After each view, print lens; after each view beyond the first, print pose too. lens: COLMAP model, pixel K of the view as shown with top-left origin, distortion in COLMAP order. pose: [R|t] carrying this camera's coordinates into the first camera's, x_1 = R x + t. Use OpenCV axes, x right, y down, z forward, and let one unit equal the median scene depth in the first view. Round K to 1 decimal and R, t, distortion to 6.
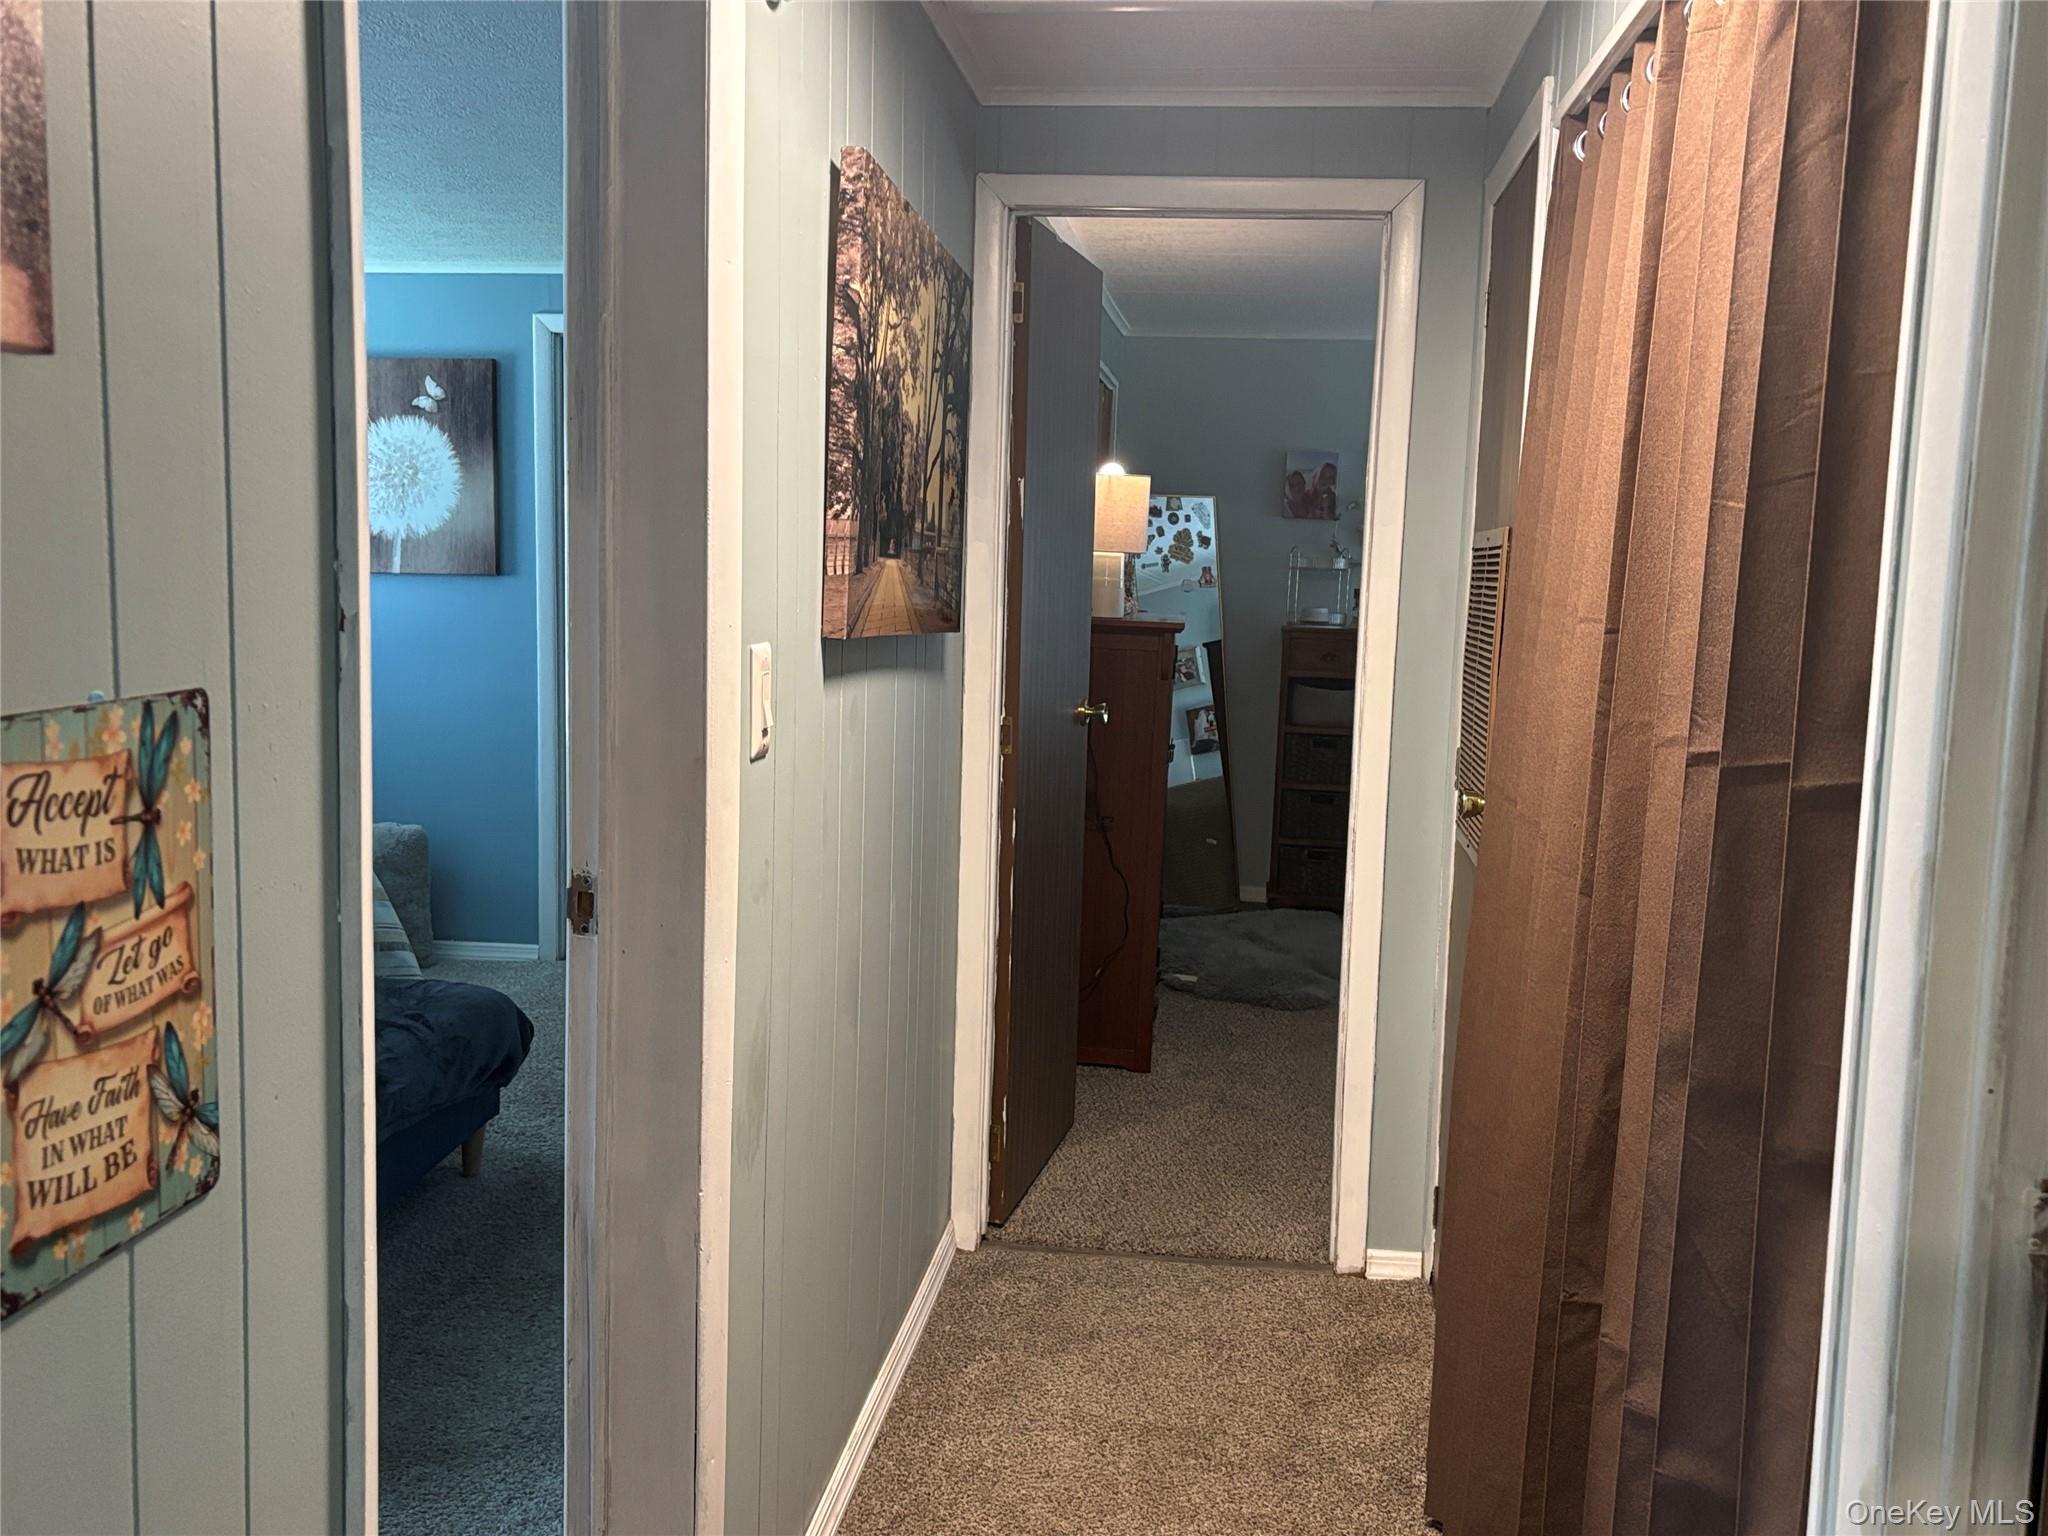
lens RADIAL K [[1855.0, 0, 1010.8], [0, 1855.0, 759.2], [0, 0, 1]] dist [0.042990, -0.023439]
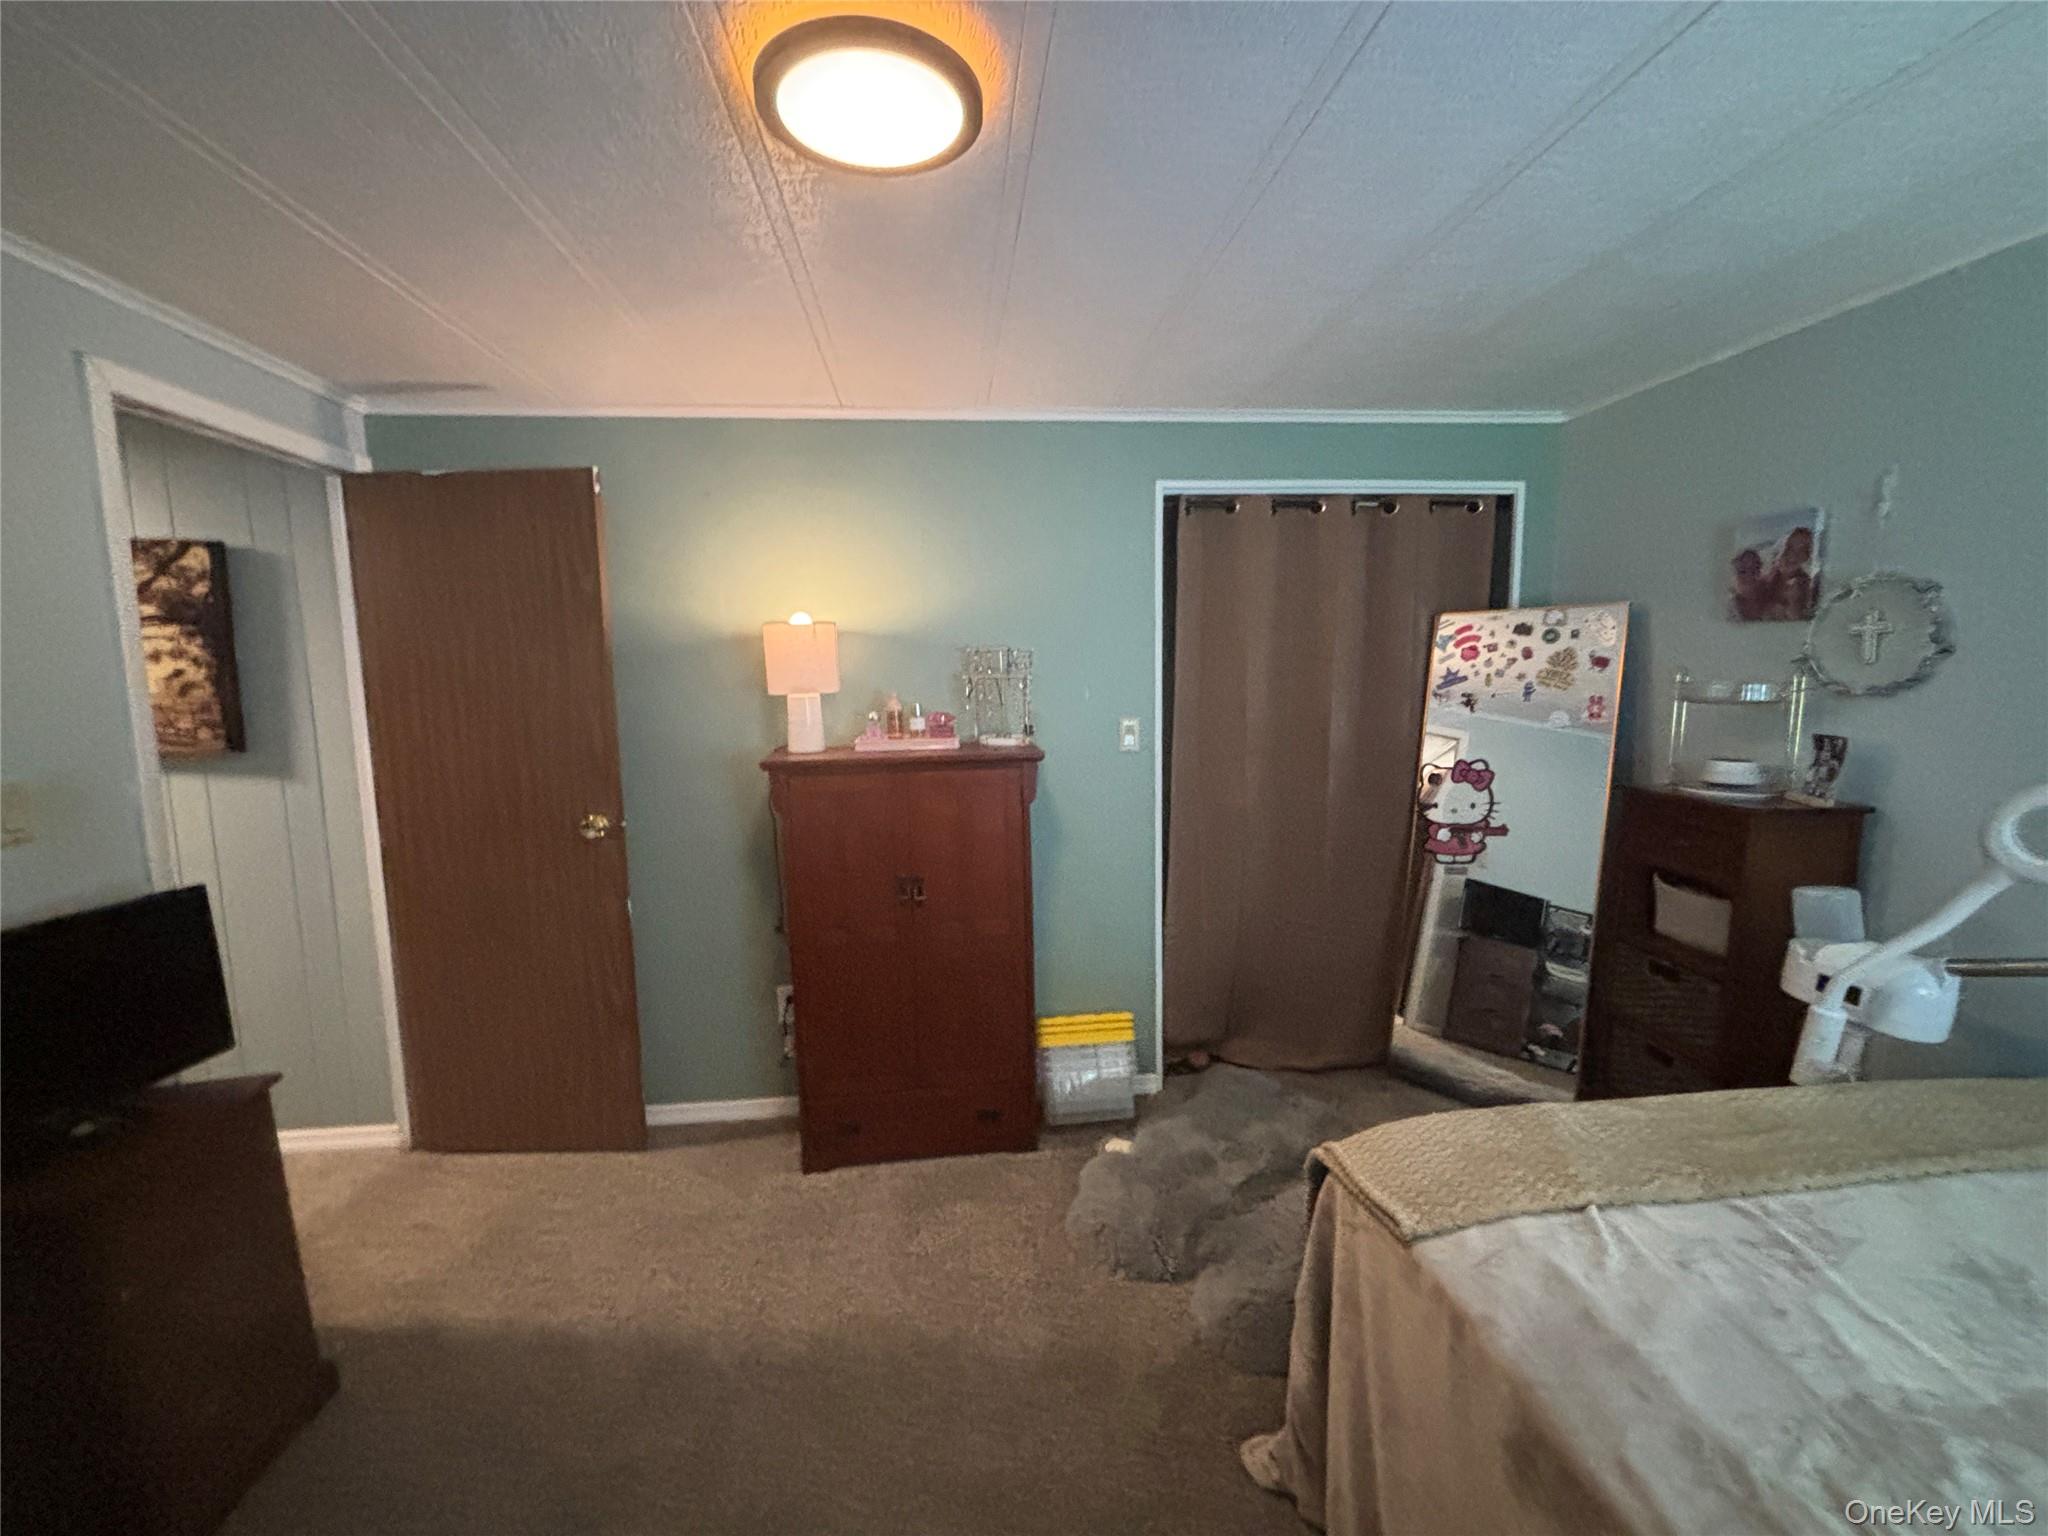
lens RADIAL K [[830.0, 0, 1021.8], [0, 830.0, 773.6], [0, 0, 1]] dist [-0.000474, 0.000461]
pose [[0.209010, 0.091660, -0.973608, 0.774524], [-0.087597, 0.993350, 0.074714, -0.152706], [0.973982, 0.069669, 0.215649, 1.388543]]
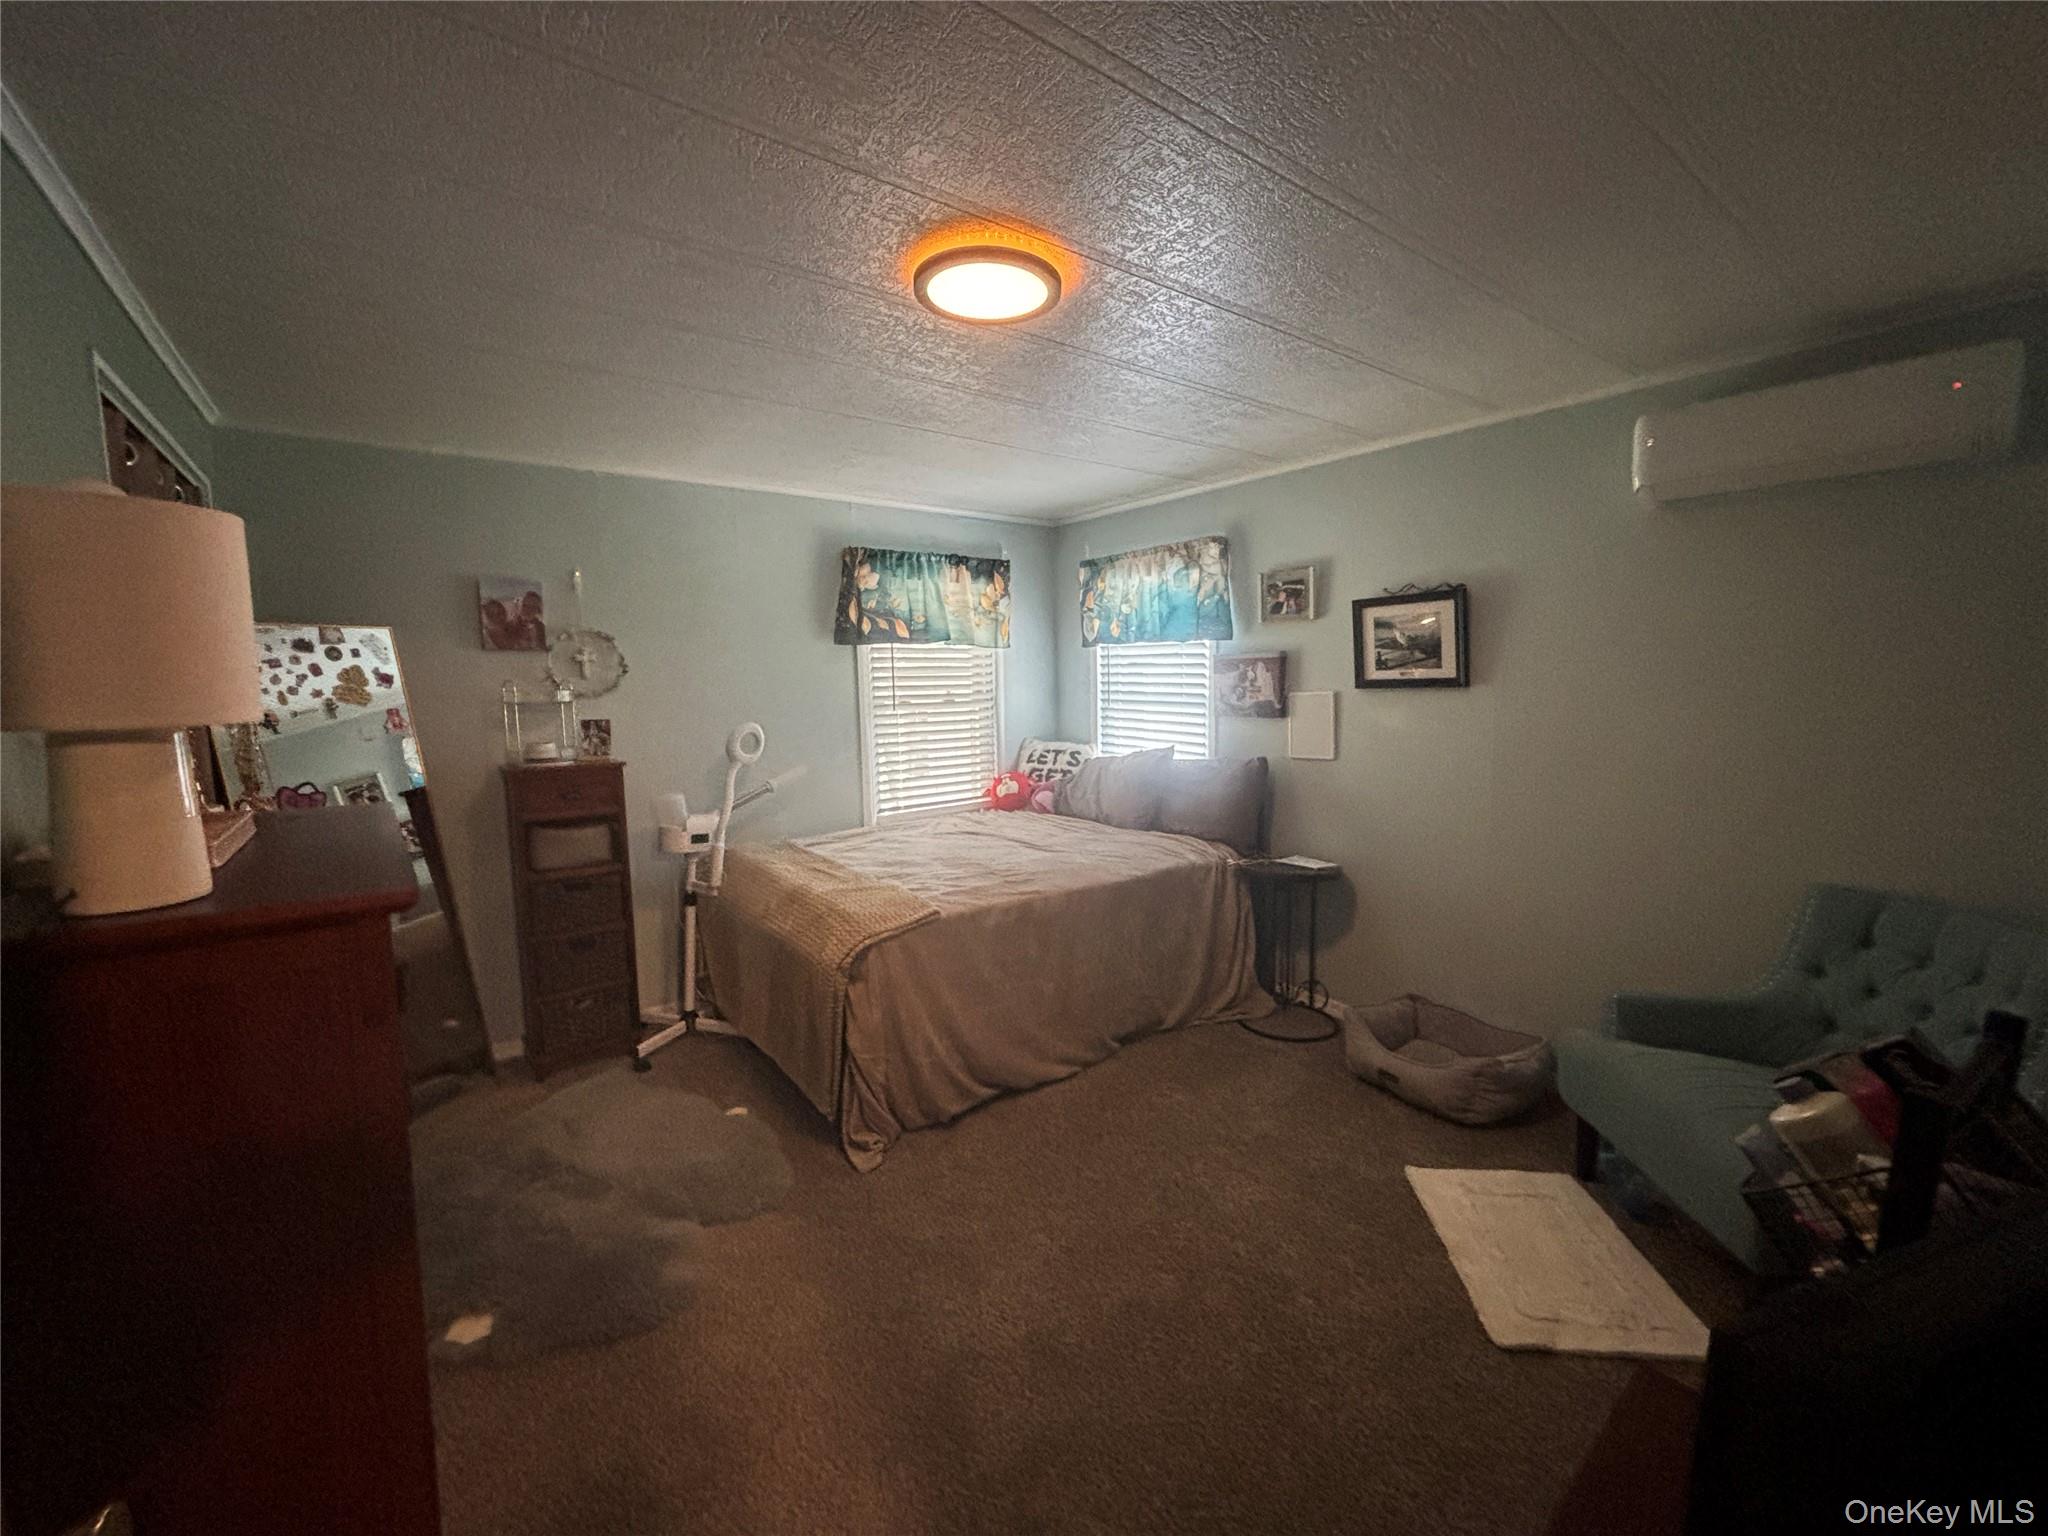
lens RADIAL K [[830.0, 0, 1021.0], [0, 830.0, 774.2], [0, 0, 1]] dist [-0.000474, 0.000461]
pose [[0.712550, -0.127186, 0.689998, 0.087434], [0.117313, 0.991185, 0.061556, -0.125872], [-0.691745, 0.037083, 0.721189, 1.040574]]
